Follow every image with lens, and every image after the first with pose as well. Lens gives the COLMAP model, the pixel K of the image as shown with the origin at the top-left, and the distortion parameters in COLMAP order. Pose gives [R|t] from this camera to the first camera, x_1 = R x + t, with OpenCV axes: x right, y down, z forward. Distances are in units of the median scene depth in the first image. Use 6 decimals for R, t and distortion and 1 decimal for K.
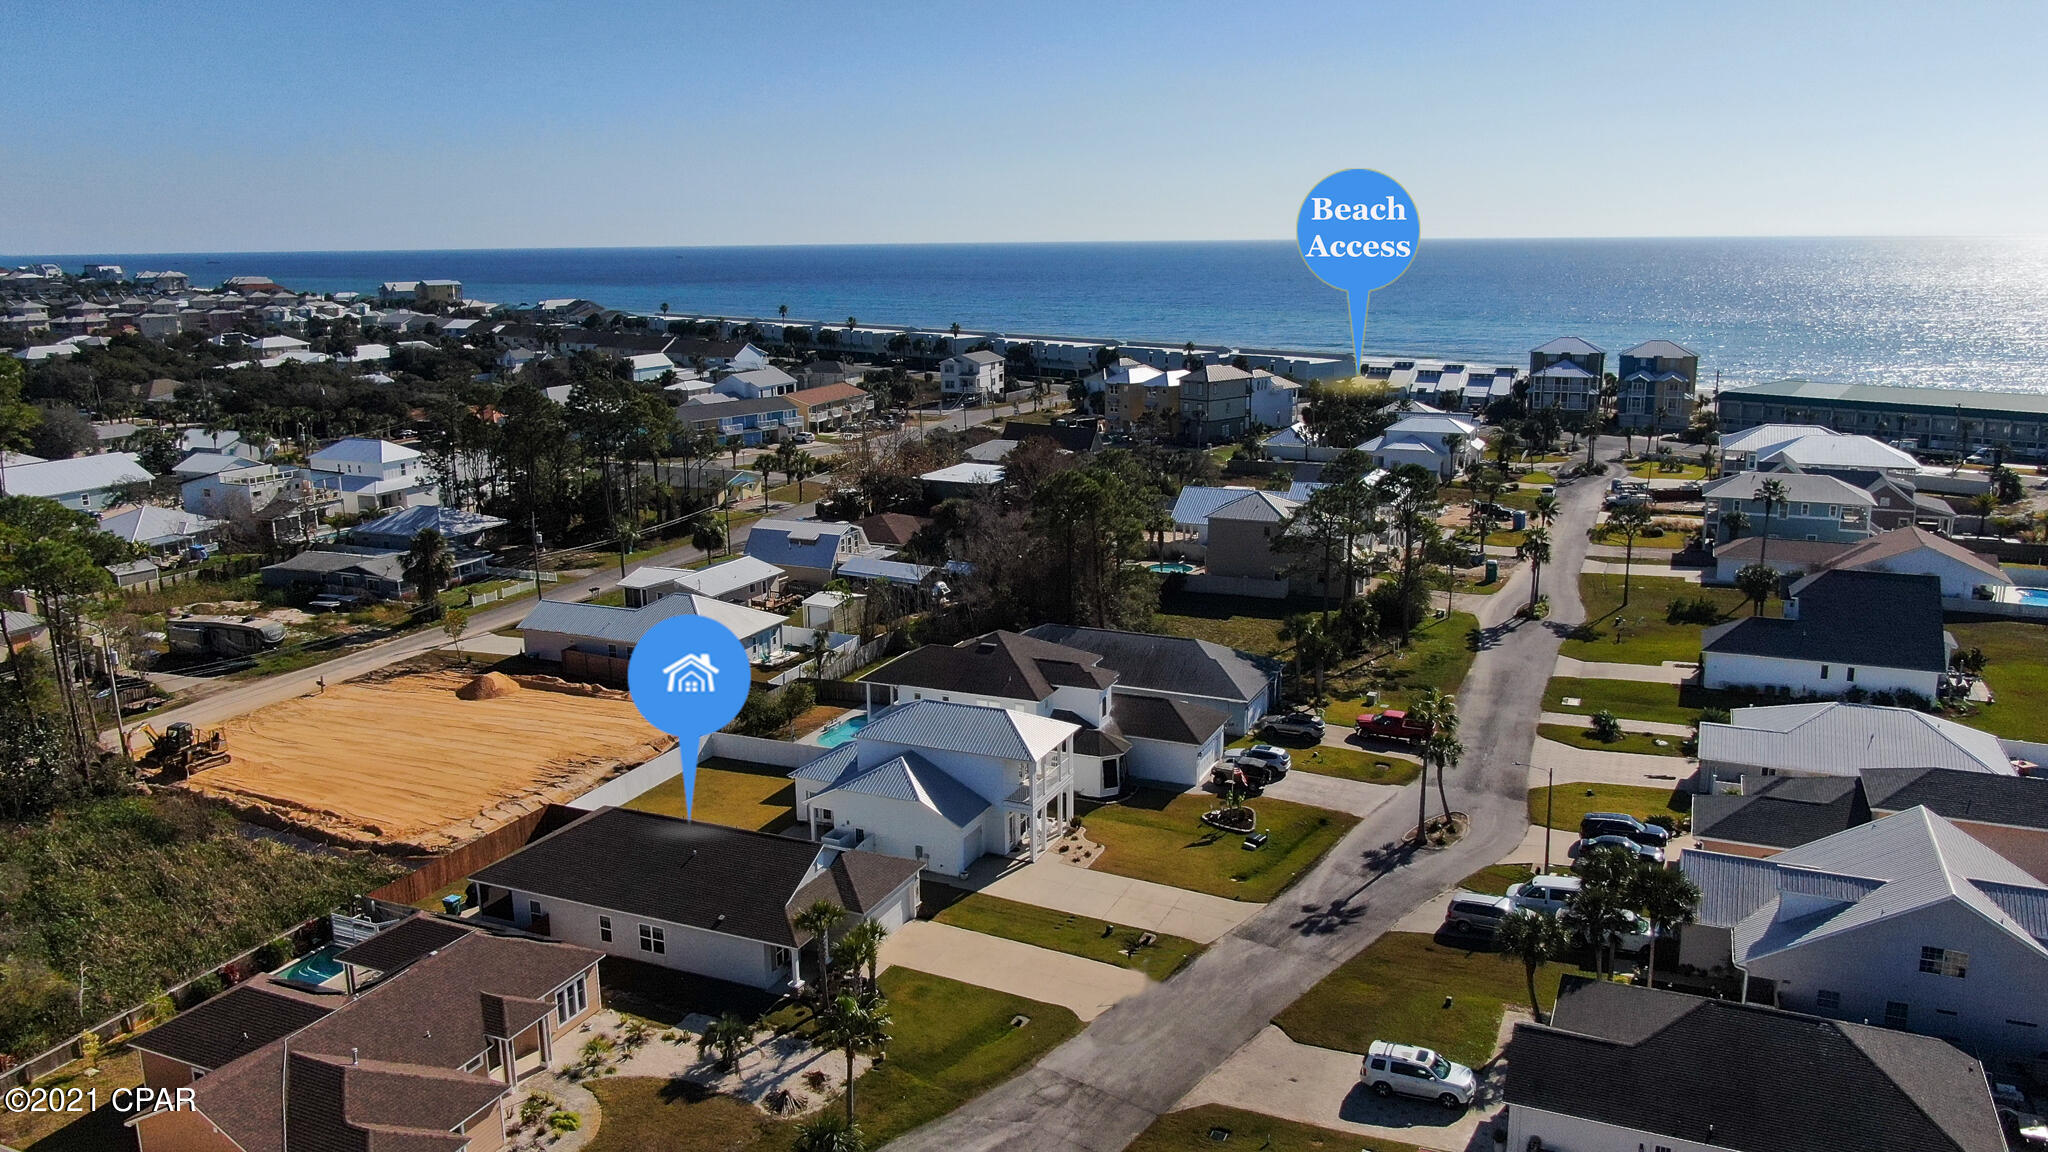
lens RADIAL K [[1502.9, 0, 1024.0], [0, 1502.9, 576.0], [0, 0, 1]] dist [-0.024349, 0.012859]
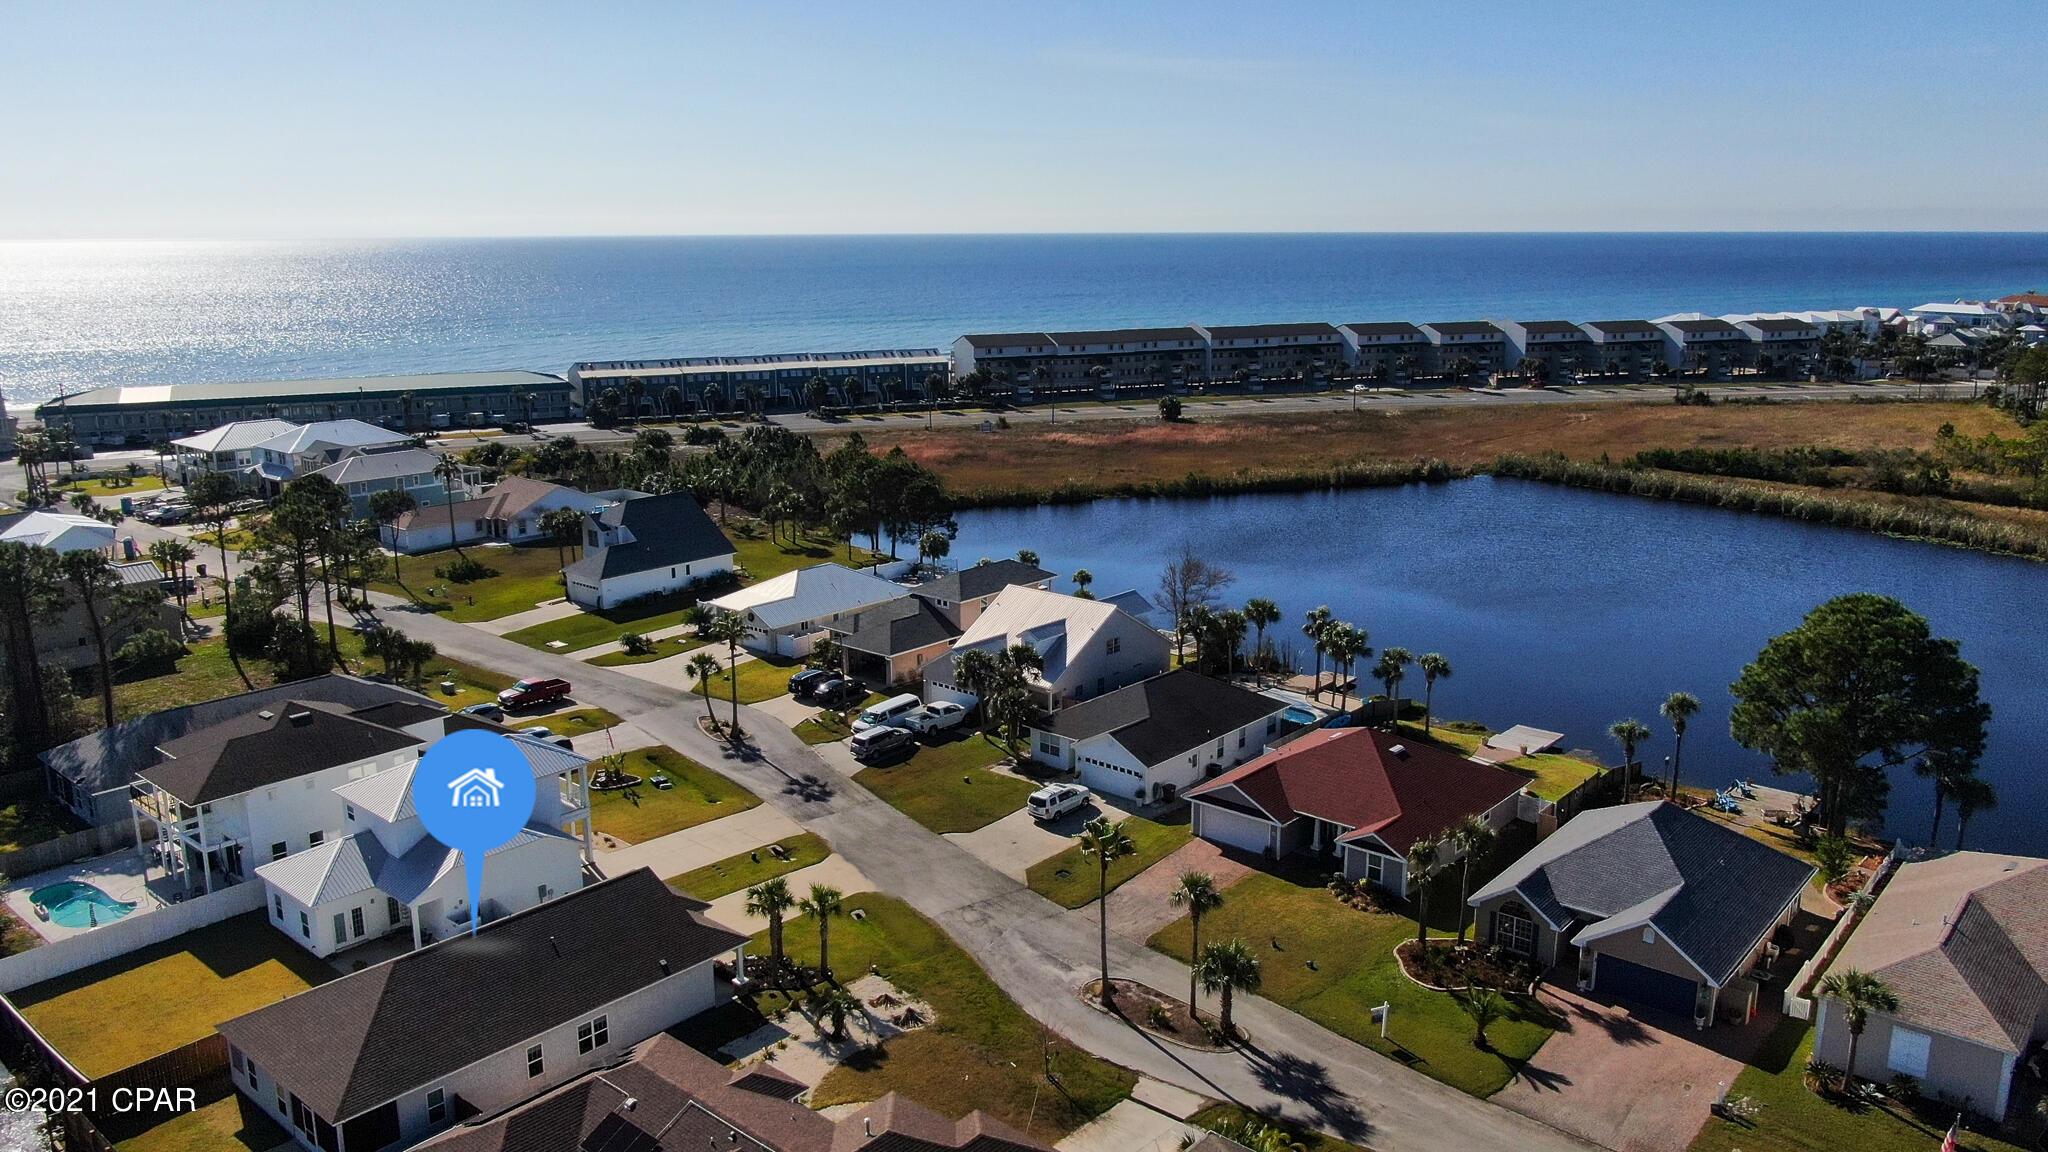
lens RADIAL K [[1502.9, 0, 1024.0], [0, 1502.9, 576.0], [0, 0, 1]] dist [-0.024349, 0.012859]
pose [[0.291593, -0.205701, 0.934163, -0.426618], [0.210385, 0.966481, 0.147147, -0.043917], [-0.933119, 0.153627, 0.325096, 0.194152]]
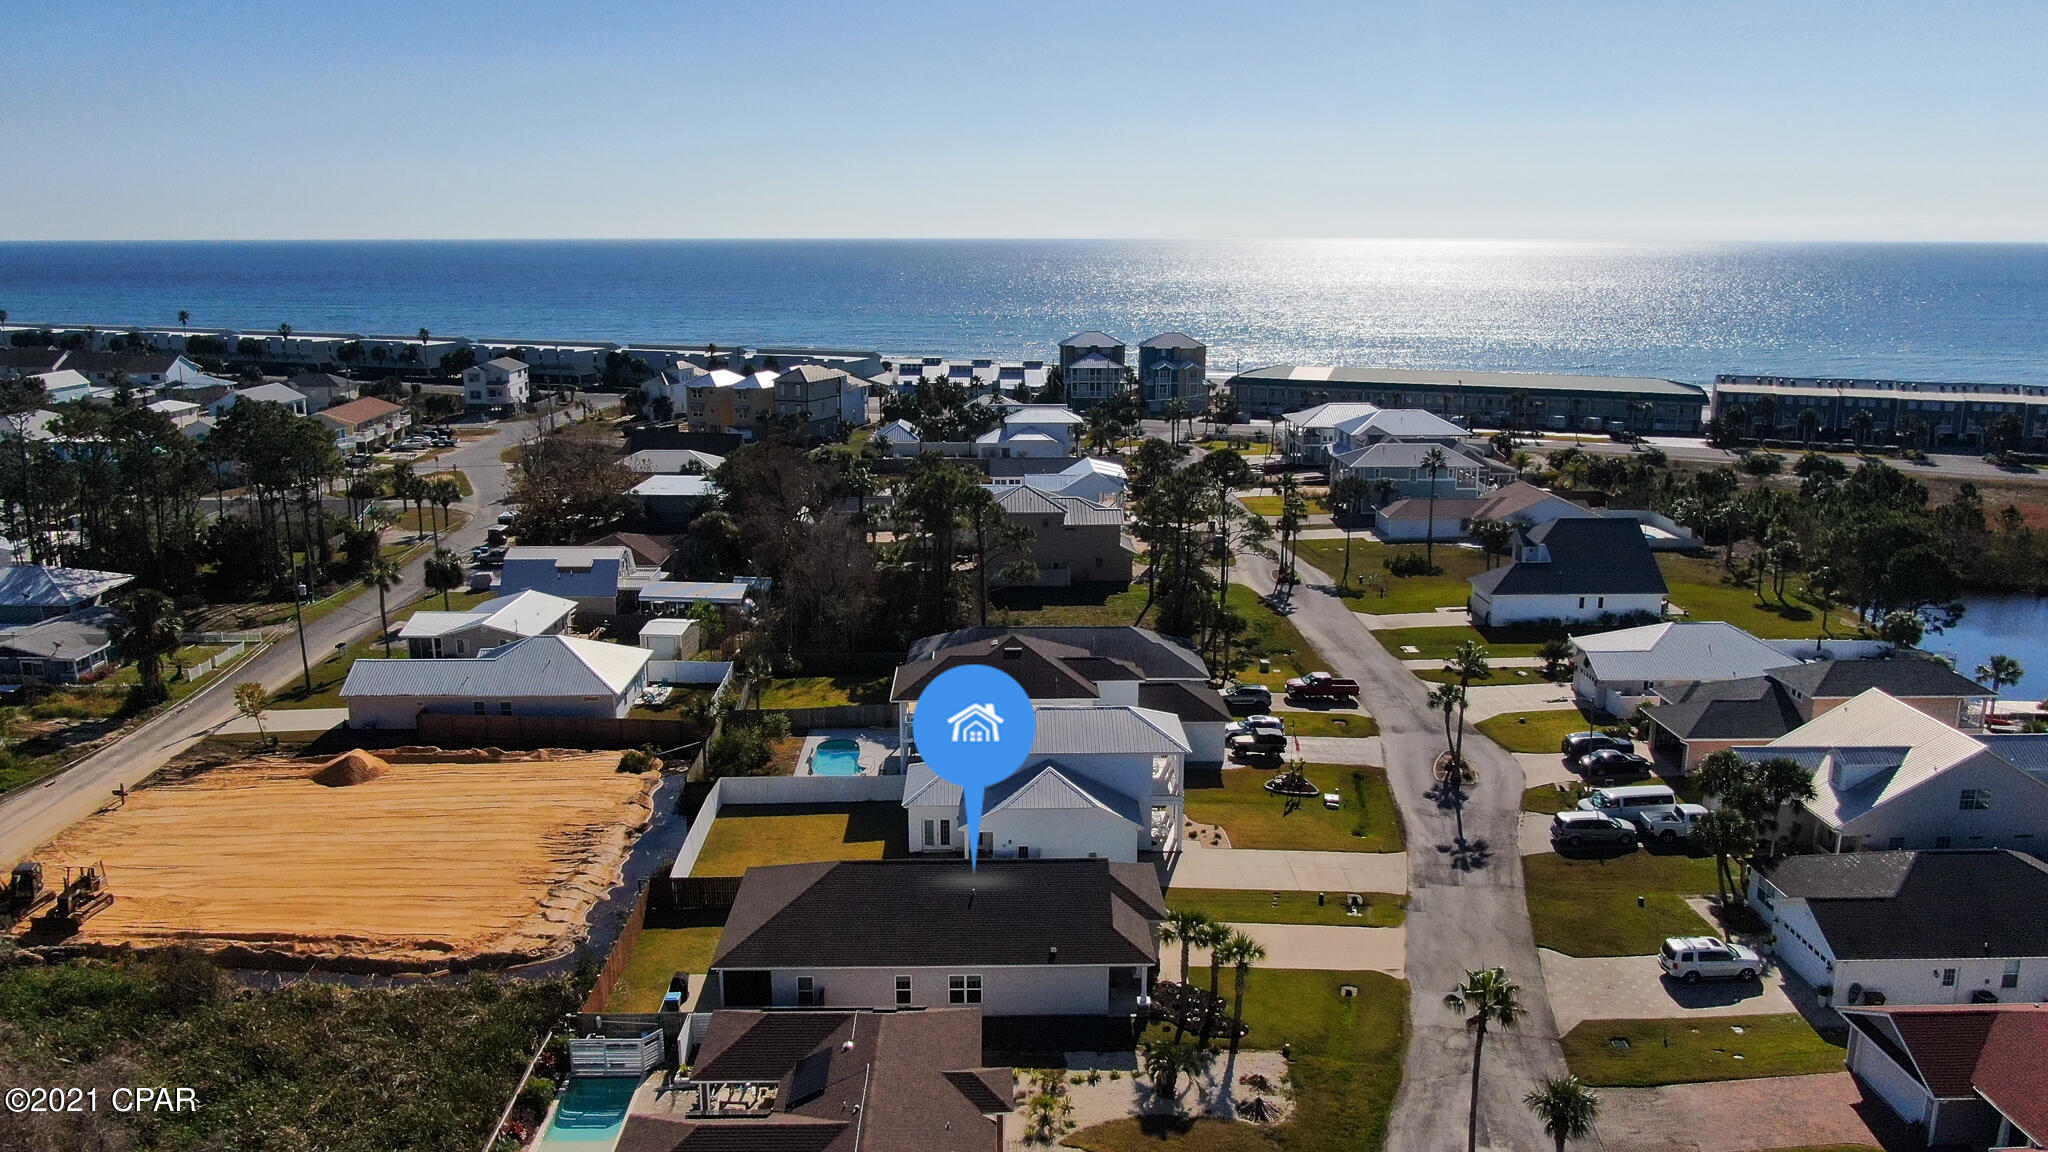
lens RADIAL K [[1502.9, 0, 1024.0], [0, 1502.9, 576.0], [0, 0, 1]] dist [-0.024349, 0.012859]
pose [[0.904332, -0.083908, 0.418501, -0.262810], [0.083786, 0.996308, 0.018705, -0.012448], [-0.418526, 0.018149, 0.908024, 0.060654]]
